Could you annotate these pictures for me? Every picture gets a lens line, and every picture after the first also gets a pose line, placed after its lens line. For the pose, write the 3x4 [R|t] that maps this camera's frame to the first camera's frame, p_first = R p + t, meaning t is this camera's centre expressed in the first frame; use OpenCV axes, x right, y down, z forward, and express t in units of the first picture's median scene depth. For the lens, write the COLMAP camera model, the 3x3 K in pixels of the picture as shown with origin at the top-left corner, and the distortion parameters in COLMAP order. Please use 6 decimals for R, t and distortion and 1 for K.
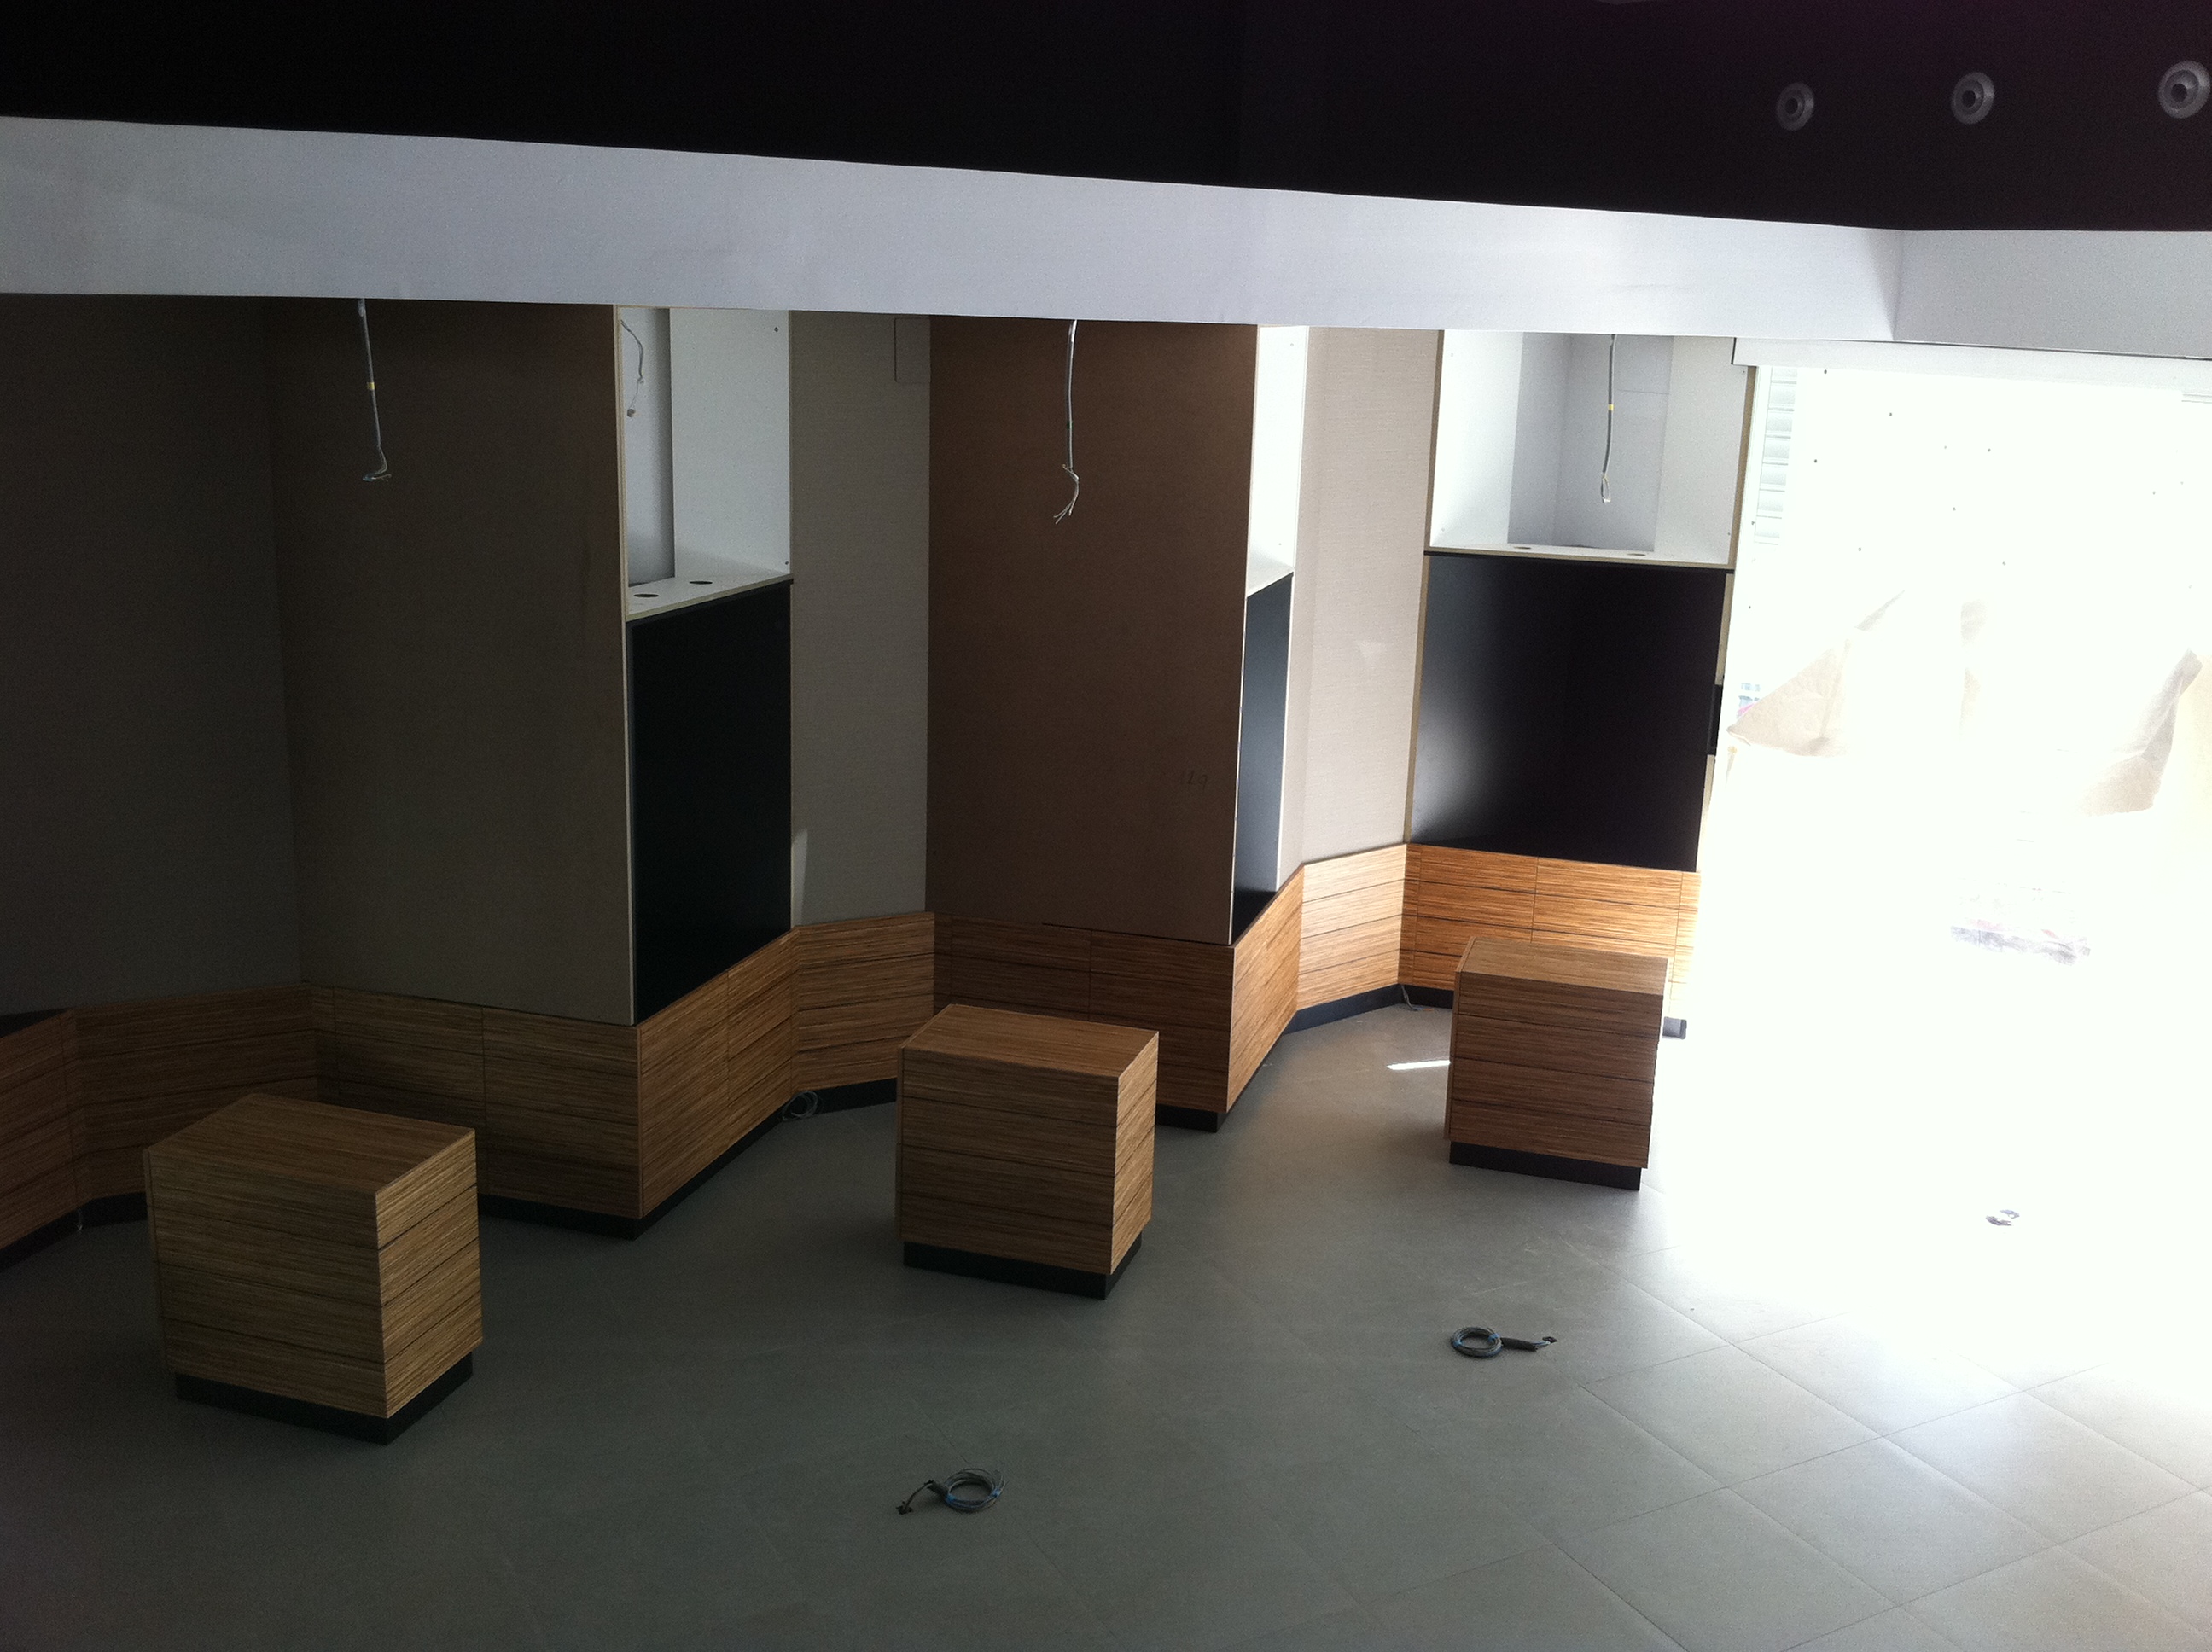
lens RADIAL K [[2098.9, 0, 1088.3], [0, 2098.9, 814.8], [0, 0, 1]] dist [0.018944, 0.000000]
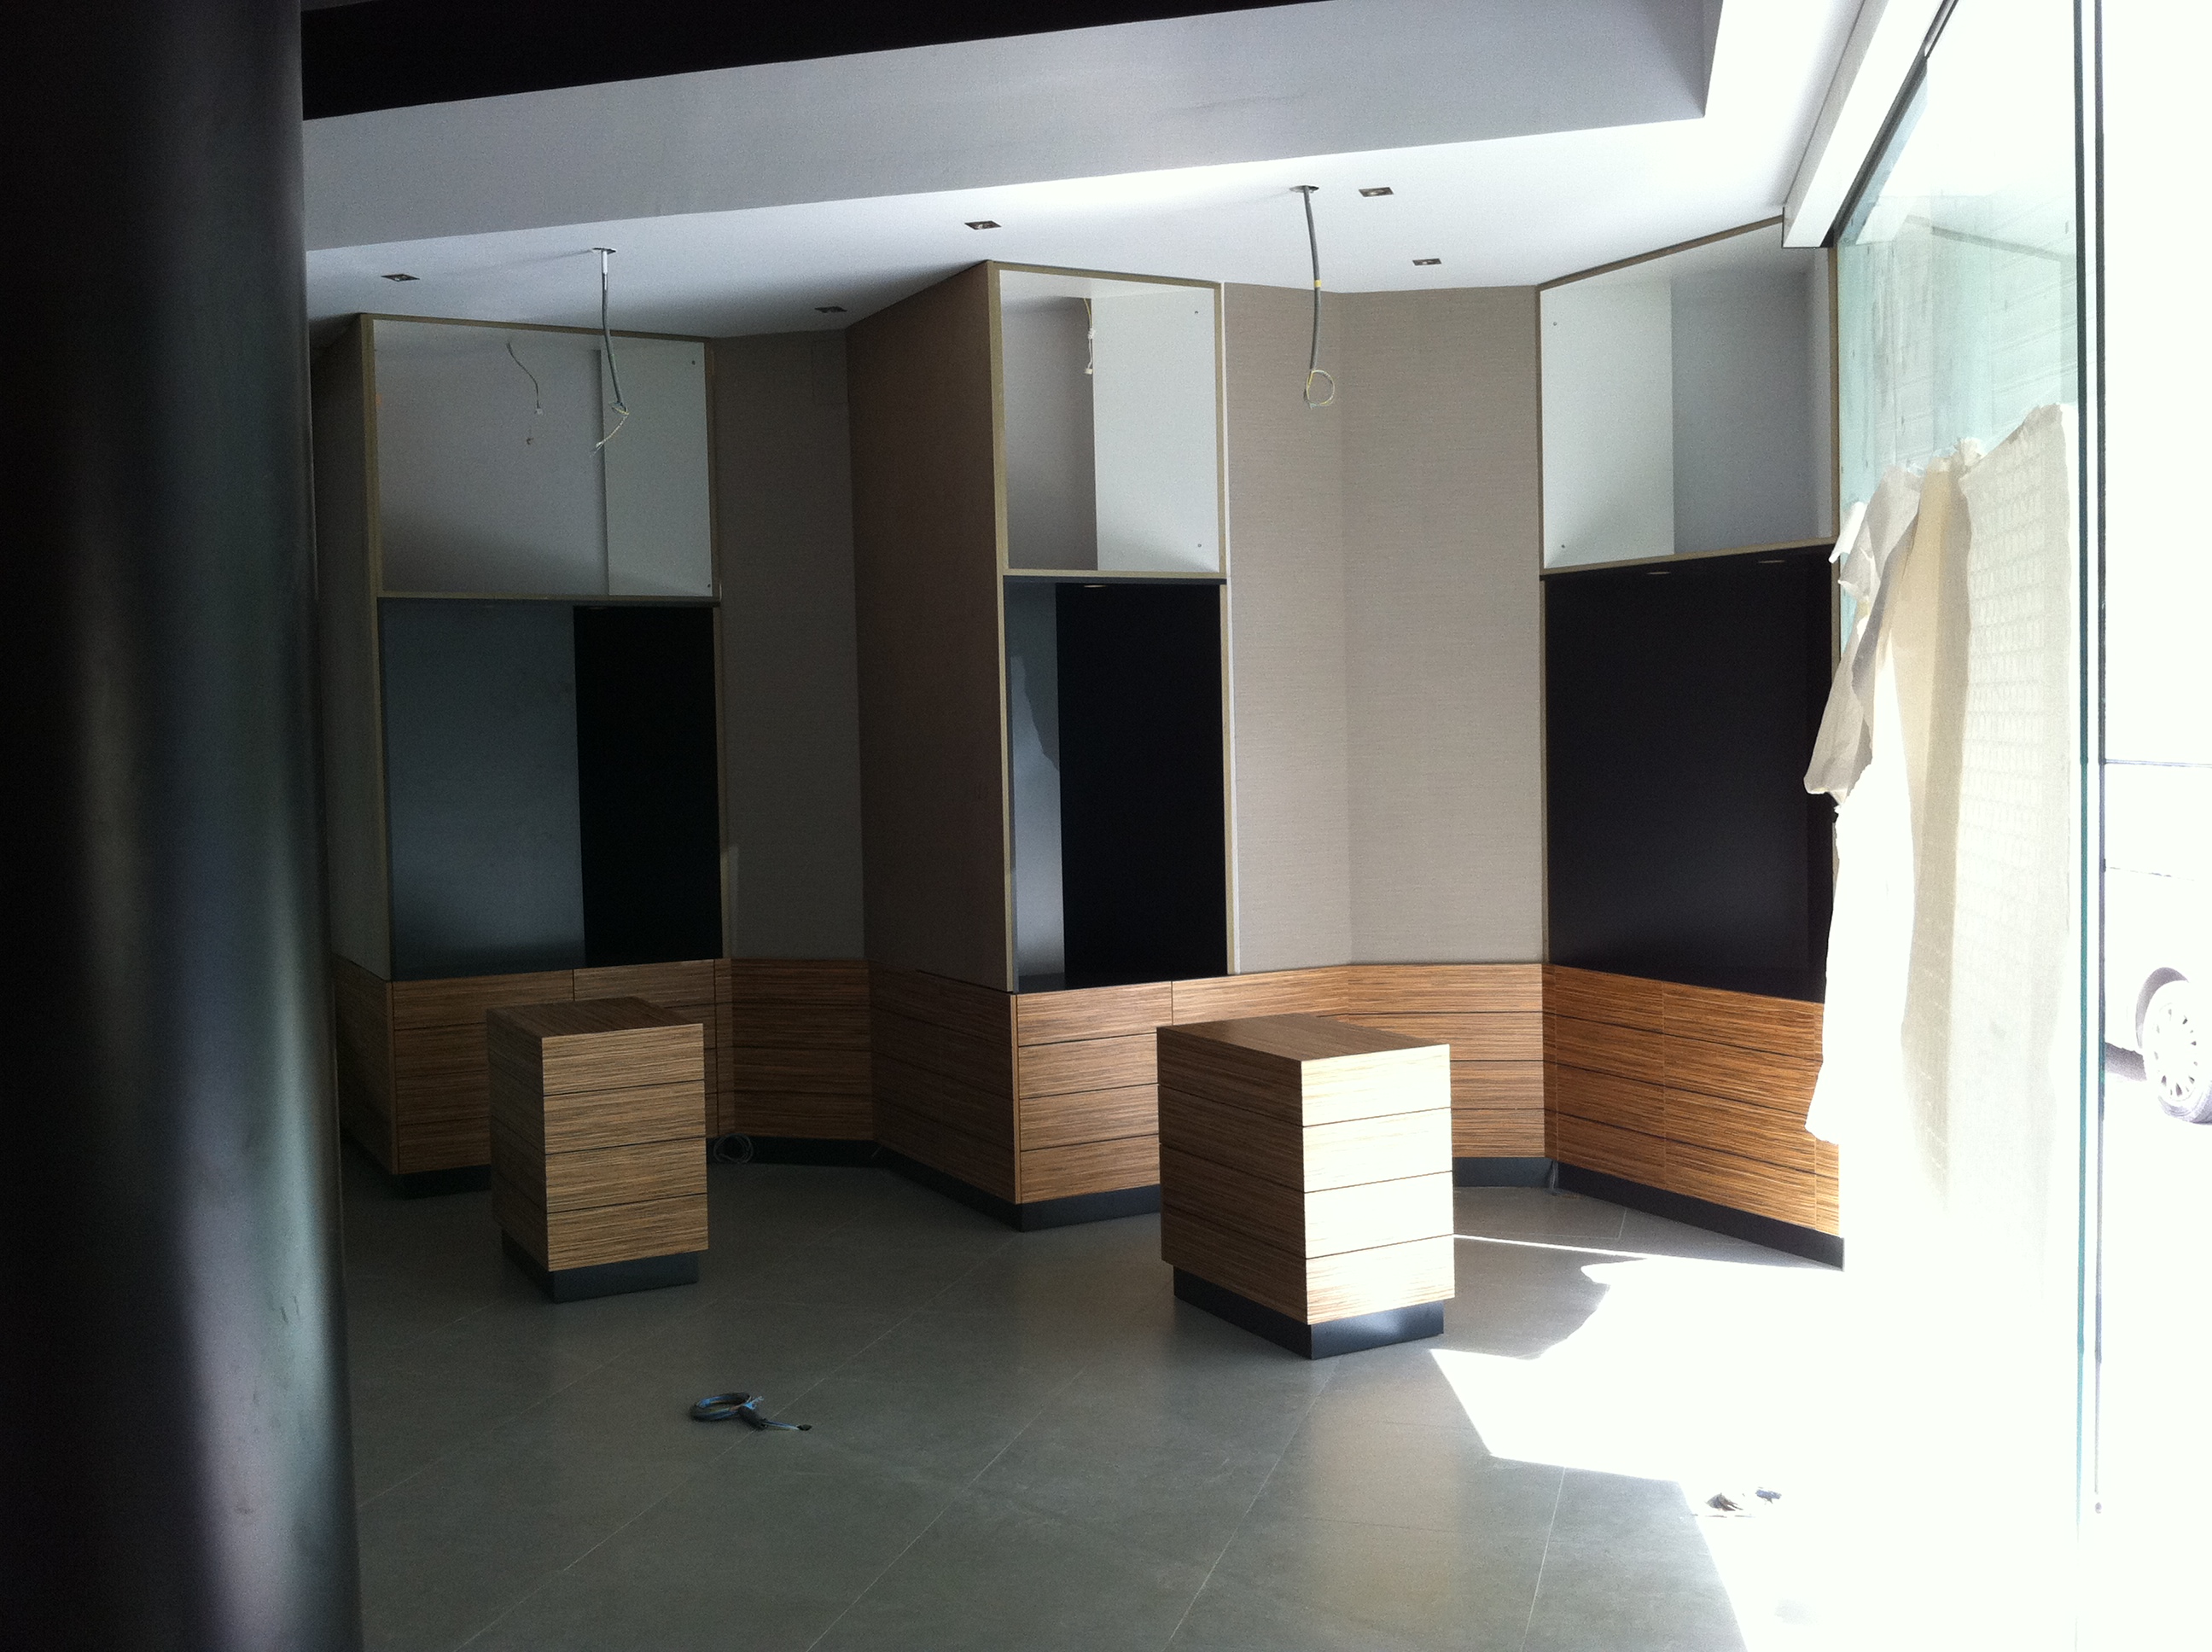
lens RADIAL K [[2098.9, 0, 1102.3], [0, 2098.9, 826.0], [0, 0, 1]] dist [0.018944, 0.000000]
pose [[0.710628, -0.007806, -0.703525, 0.584944], [-0.128438, 0.981696, -0.140627, 0.093928], [0.691746, 0.190293, 0.696618, 0.363400]]
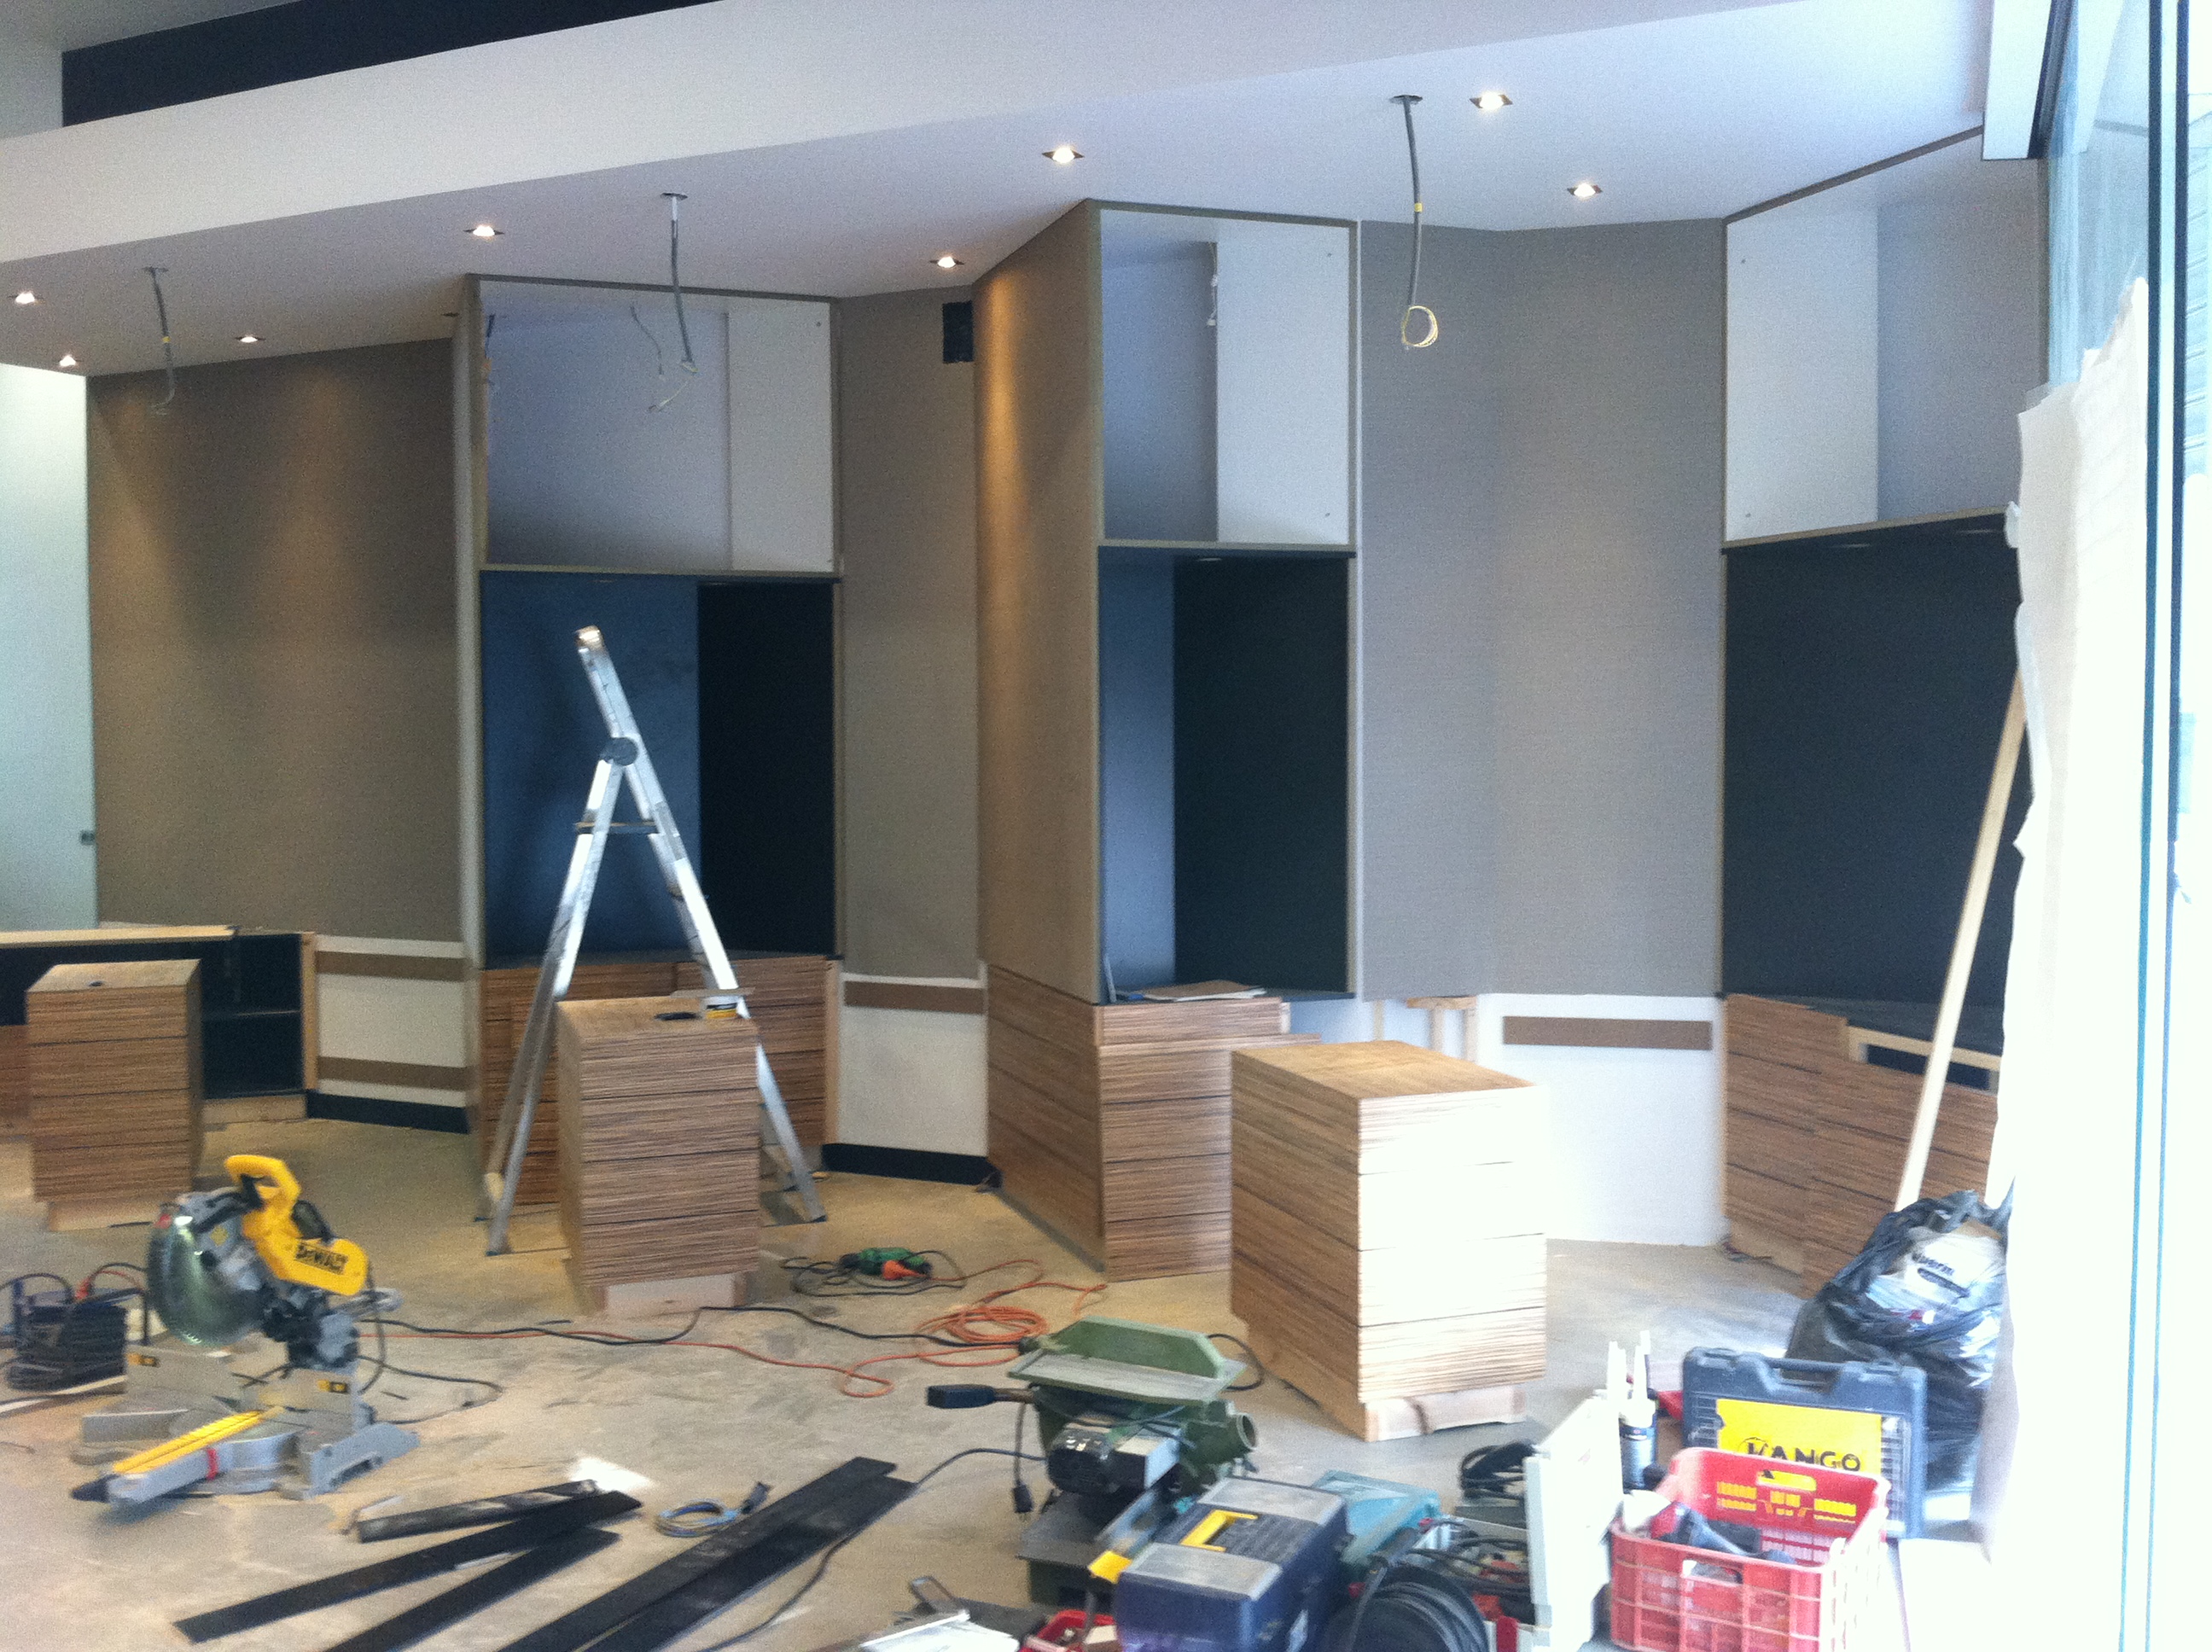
lens RADIAL K [[2098.9, 0, 1125.1], [0, 2098.9, 832.4], [0, 0, 1]] dist [0.018944, 0.000000]
pose [[0.597857, 0.010533, -0.801533, 0.585914], [-0.168231, 0.979294, -0.112614, 0.072547], [0.783750, 0.202170, 0.587250, 0.464357]]
